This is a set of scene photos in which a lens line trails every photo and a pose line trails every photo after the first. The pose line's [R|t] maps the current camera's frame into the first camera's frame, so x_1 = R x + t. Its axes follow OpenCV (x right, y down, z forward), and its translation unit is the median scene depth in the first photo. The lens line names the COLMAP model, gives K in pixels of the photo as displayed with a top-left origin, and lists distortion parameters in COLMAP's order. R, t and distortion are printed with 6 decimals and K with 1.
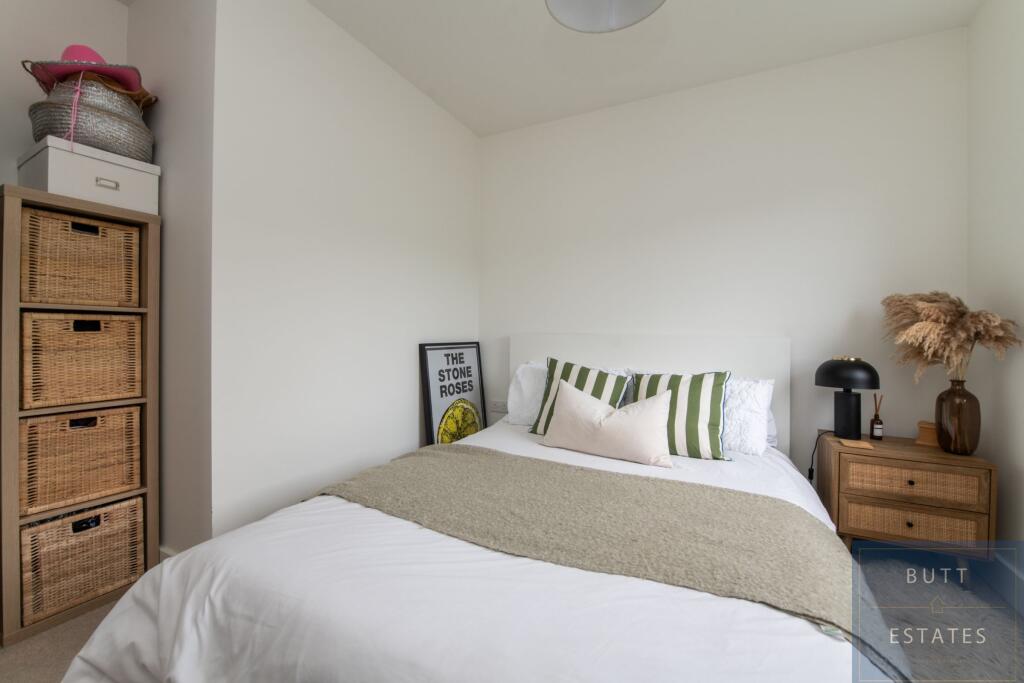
lens RADIAL K [[440.4, 0, 512.0], [0, 440.4, 341.5], [0, 0, 1]] dist [-0.041498, -0.000049]
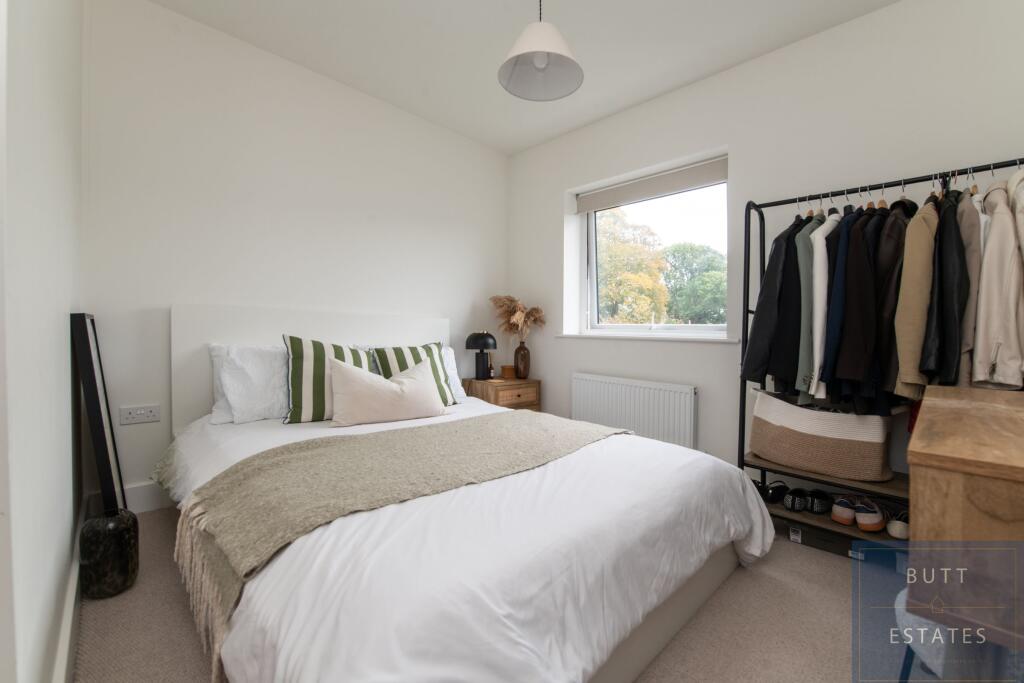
lens RADIAL K [[424.8, 0, 525.7], [0, 424.8, 327.9], [0, 0, 1]] dist [-0.011553, -0.000032]
pose [[0.284209, -0.002077, 0.958760, -0.845127], [-0.009109, 0.999947, 0.004867, 0.016109], [-0.958719, -0.010117, 0.284175, 0.406017]]
